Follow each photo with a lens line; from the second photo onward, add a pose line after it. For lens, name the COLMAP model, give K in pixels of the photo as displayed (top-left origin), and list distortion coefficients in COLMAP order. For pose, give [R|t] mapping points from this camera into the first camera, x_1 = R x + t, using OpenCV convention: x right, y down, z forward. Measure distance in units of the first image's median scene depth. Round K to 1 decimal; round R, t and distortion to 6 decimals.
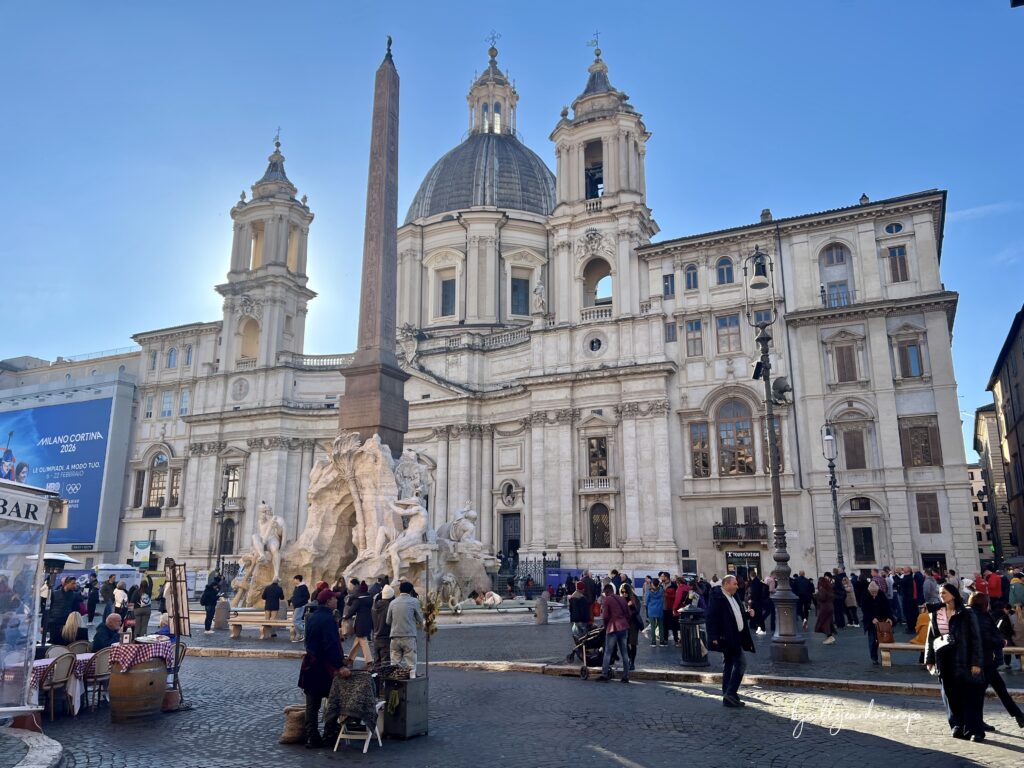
lens RADIAL K [[798.9, 0, 512.0], [0, 798.9, 384.0], [0, 0, 1]] dist [0.115004, -0.000008]
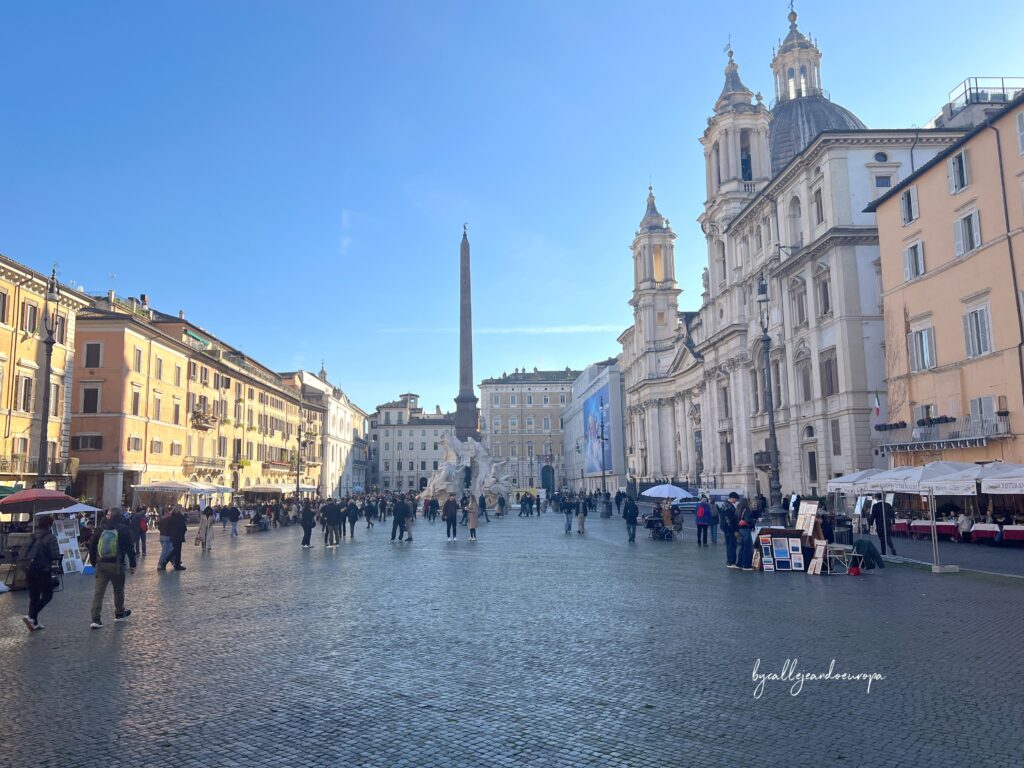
lens RADIAL K [[798.9, 0, 512.0], [0, 798.9, 384.0], [0, 0, 1]] dist [0.115004, -0.000008]
pose [[0.456666, -0.118344, -0.881731, 0.901881], [0.214570, 0.976505, -0.019934, 0.011998], [0.863374, -0.180090, 0.471330, 0.083769]]
